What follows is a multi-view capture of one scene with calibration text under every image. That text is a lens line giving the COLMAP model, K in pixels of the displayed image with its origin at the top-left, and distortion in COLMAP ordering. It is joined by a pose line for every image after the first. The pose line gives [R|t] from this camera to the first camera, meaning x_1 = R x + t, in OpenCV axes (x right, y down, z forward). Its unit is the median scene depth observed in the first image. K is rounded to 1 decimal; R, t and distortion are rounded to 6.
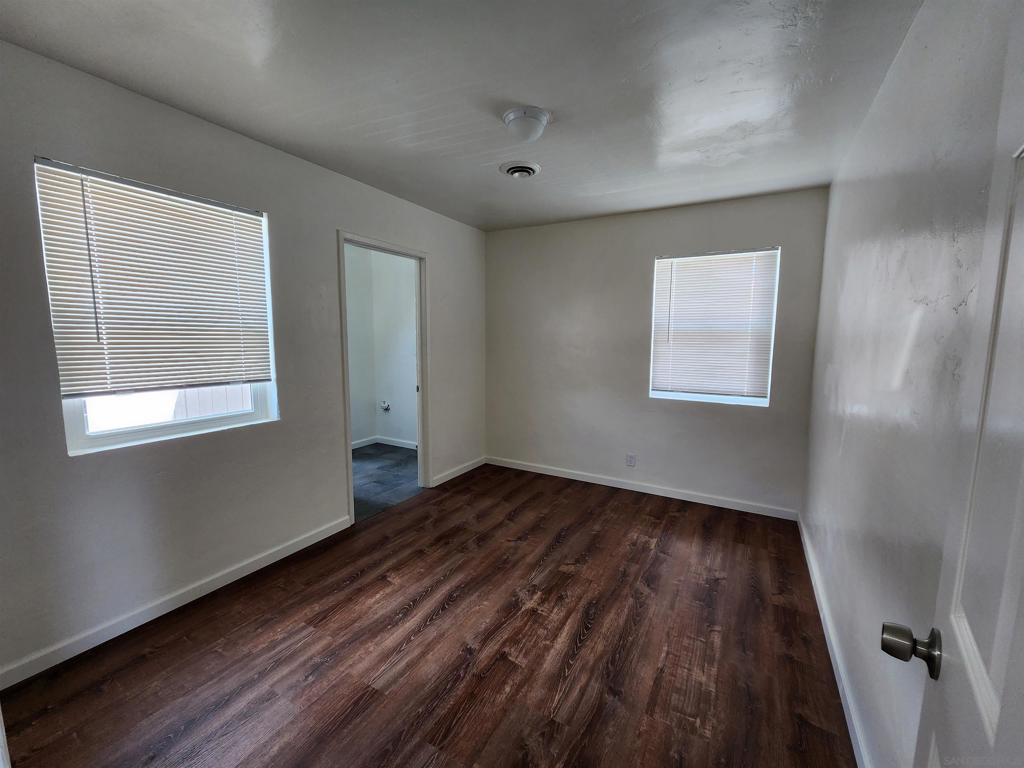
lens RADIAL K [[421.6, 0, 512.0], [0, 421.6, 382.9], [0, 0, 1]] dist [0.000156, -0.001712]
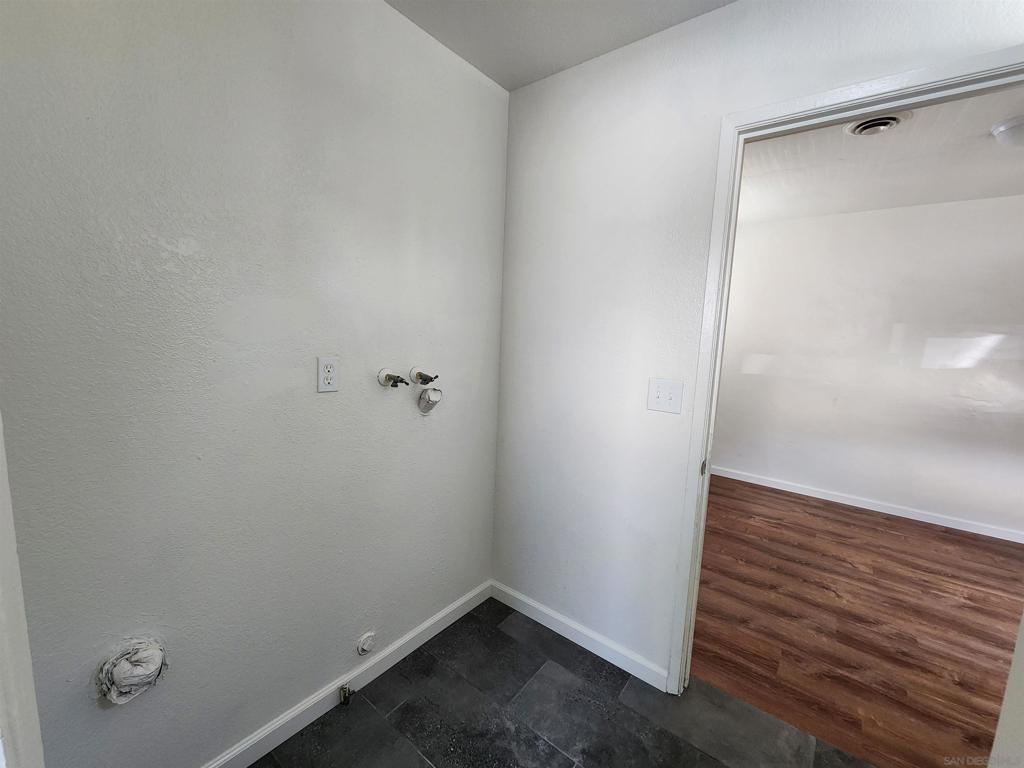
lens RADIAL K [[421.6, 0, 508.9], [0, 421.6, 385.4], [0, 0, 1]] dist [0.000156, -0.001712]
pose [[0.157646, -0.128517, 0.979097, -0.912062], [0.075391, 0.990168, 0.117831, -0.177805], [-0.984614, 0.055239, 0.165785, 1.593000]]
